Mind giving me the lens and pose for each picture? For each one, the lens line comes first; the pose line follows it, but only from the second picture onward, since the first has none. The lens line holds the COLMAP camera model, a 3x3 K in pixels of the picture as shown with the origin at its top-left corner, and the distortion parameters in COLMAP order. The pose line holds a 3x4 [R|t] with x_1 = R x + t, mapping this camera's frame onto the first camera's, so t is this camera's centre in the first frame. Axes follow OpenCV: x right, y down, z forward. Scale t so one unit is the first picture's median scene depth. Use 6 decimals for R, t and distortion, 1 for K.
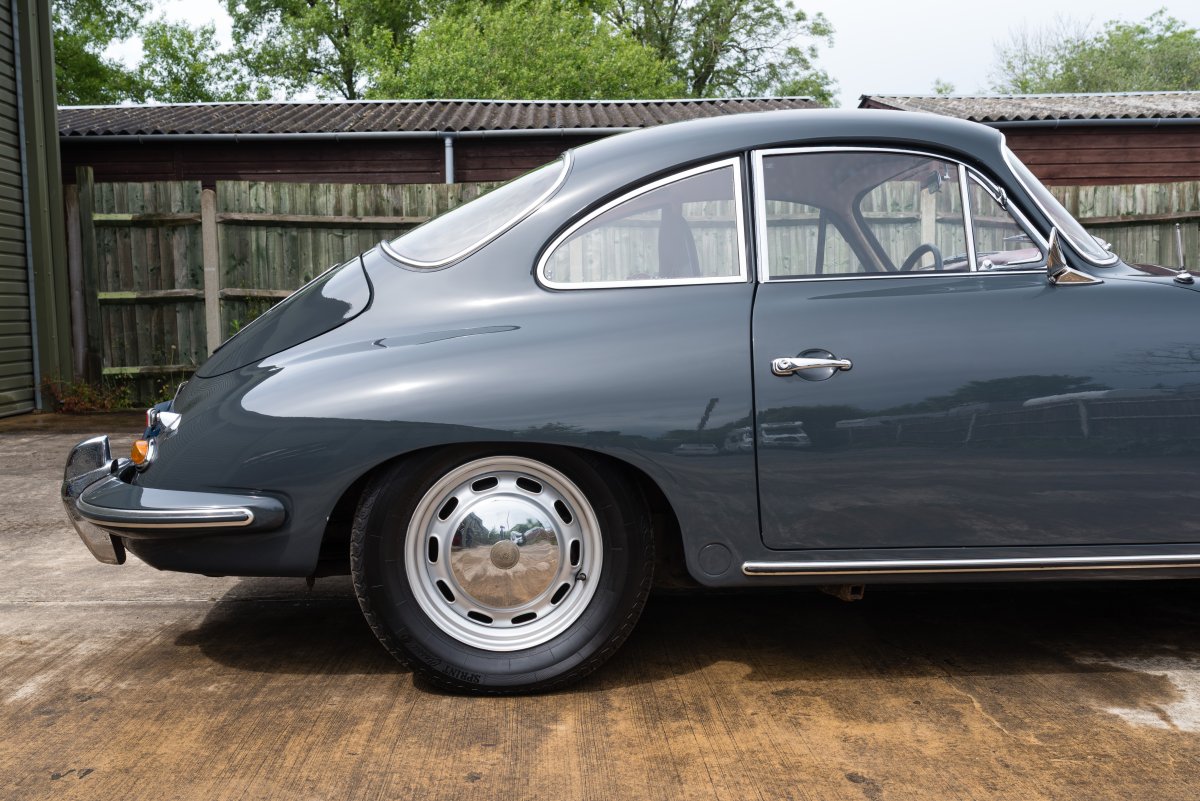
lens RADIAL K [[1147.4, 0, 582.5], [0, 1147.4, 412.1], [0, 0, 1]] dist [0.003804, -0.005632]
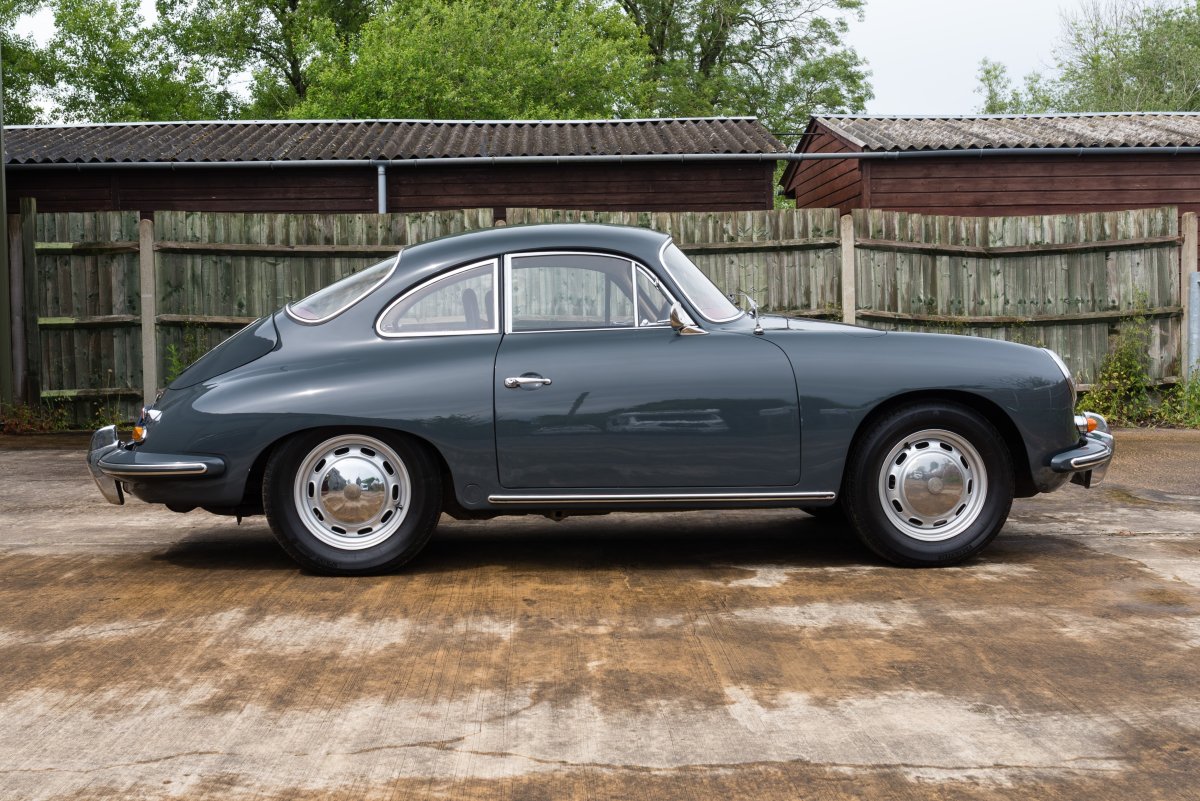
lens RADIAL K [[1442.2, 0, 588.2], [0, 1442.2, 386.2], [0, 0, 1]] dist [0.002759, 0.006424]
pose [[0.999997, 0.001884, 0.001506, 0.071450], [-0.001812, 0.998916, -0.046515, 0.016778], [-0.001592, 0.046512, 0.998916, -0.295410]]
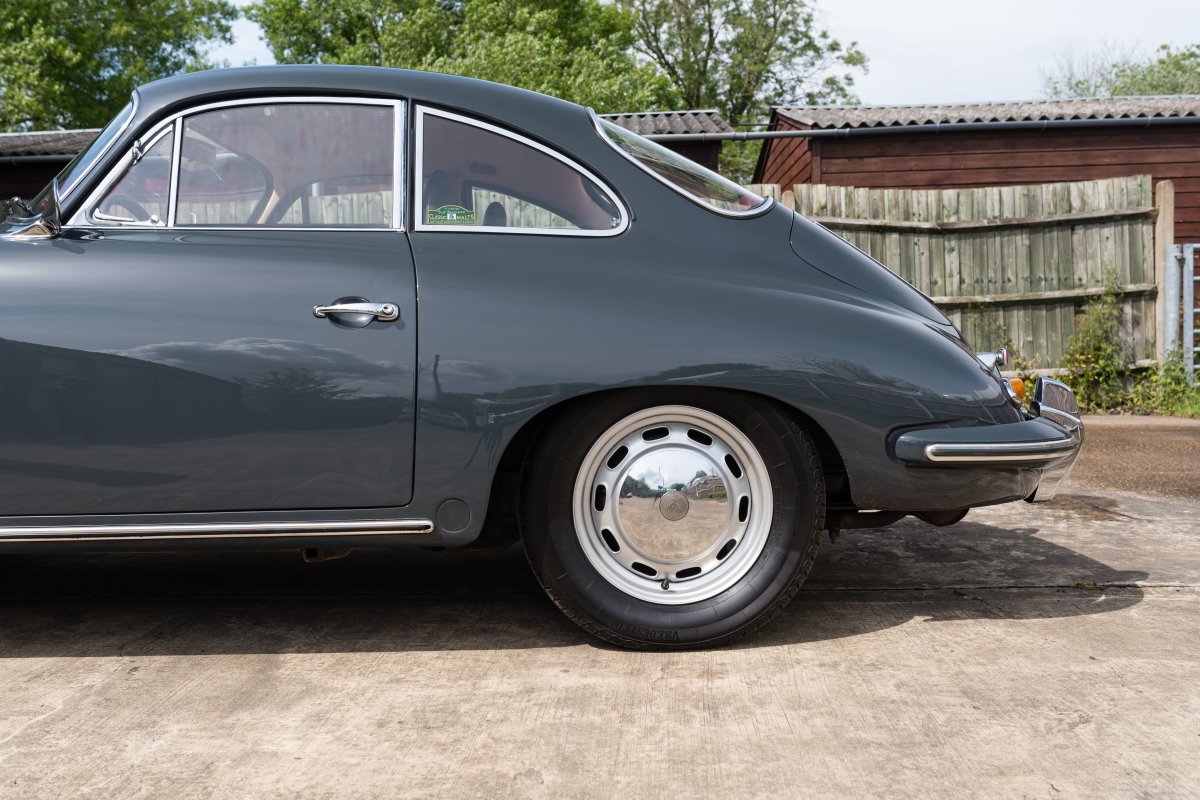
lens RADIAL K [[1130.0, 0, 592.7], [0, 1130.0, 402.6], [0, 0, 1]] dist [0.001786, -0.000174]
pose [[0.998069, -0.005349, -0.061887, 0.202483], [0.003155, 0.999365, -0.035503, 0.013714], [0.062038, 0.035239, 0.997452, 0.047352]]
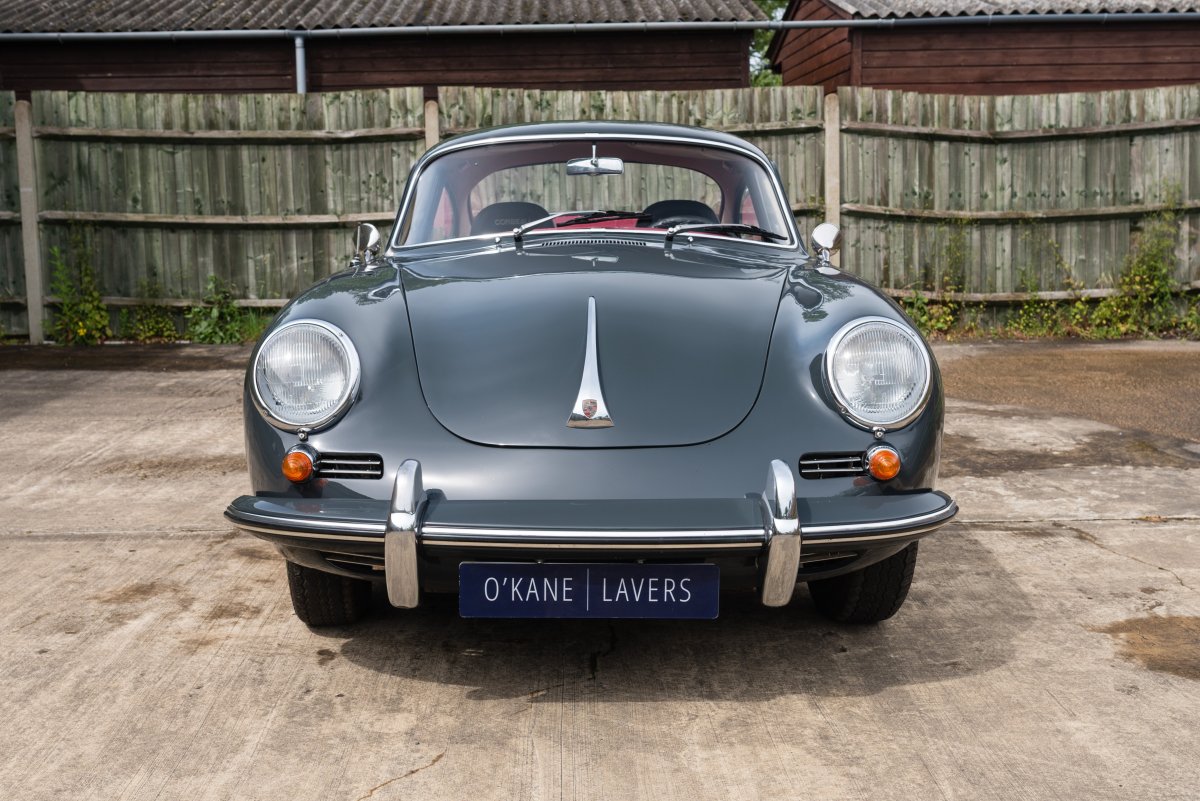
lens RADIAL K [[1453.9, 0, 579.3], [0, 1453.9, 405.5], [0, 0, 1]] dist [0.006381, 0.000141]
pose [[0.999979, 0.001352, -0.006407, 0.117642], [-0.001030, 0.998748, 0.050017, -0.012379], [0.006467, -0.050009, 0.998728, -0.149086]]
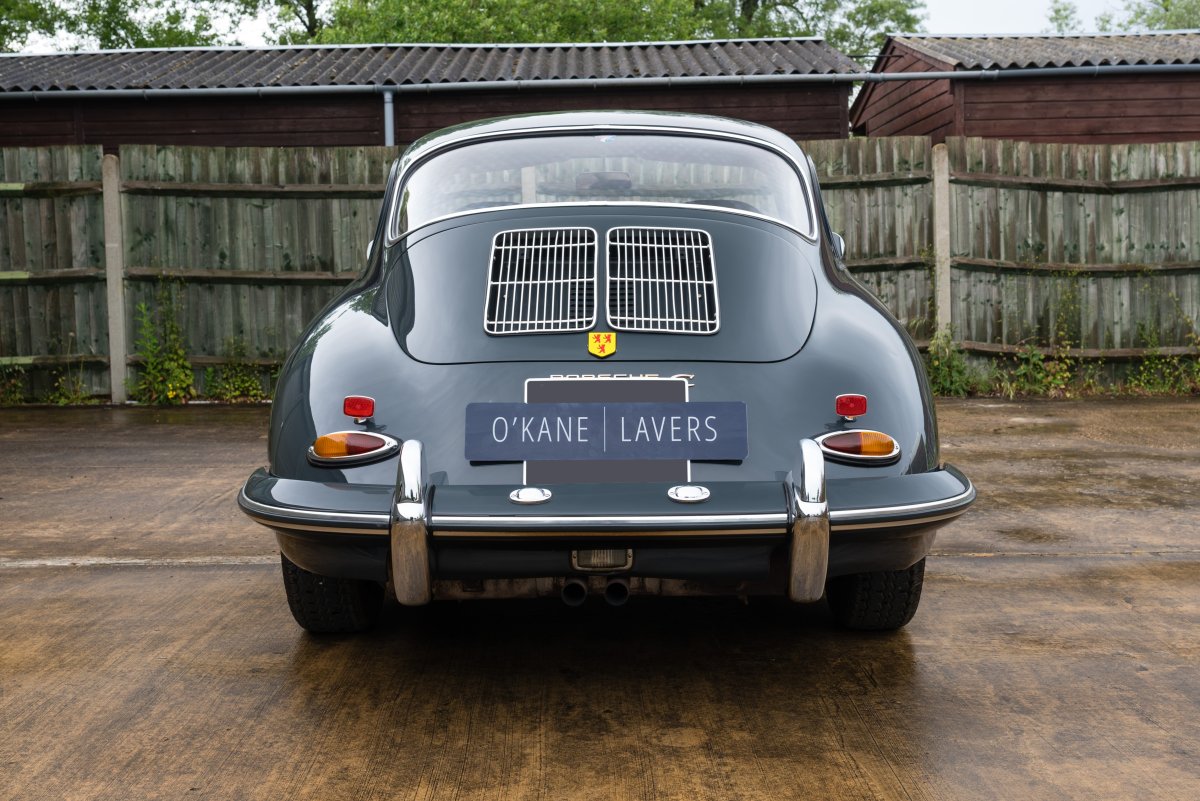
lens RADIAL K [[1481.1, 0, 587.5], [0, 1481.1, 402.9], [0, 0, 1]] dist [0.004875, -0.007166]
pose [[0.999766, -0.002062, -0.021545, 0.063189], [0.001786, 0.999916, -0.012840, 0.011489], [0.021570, 0.012799, 0.999685, -0.124161]]
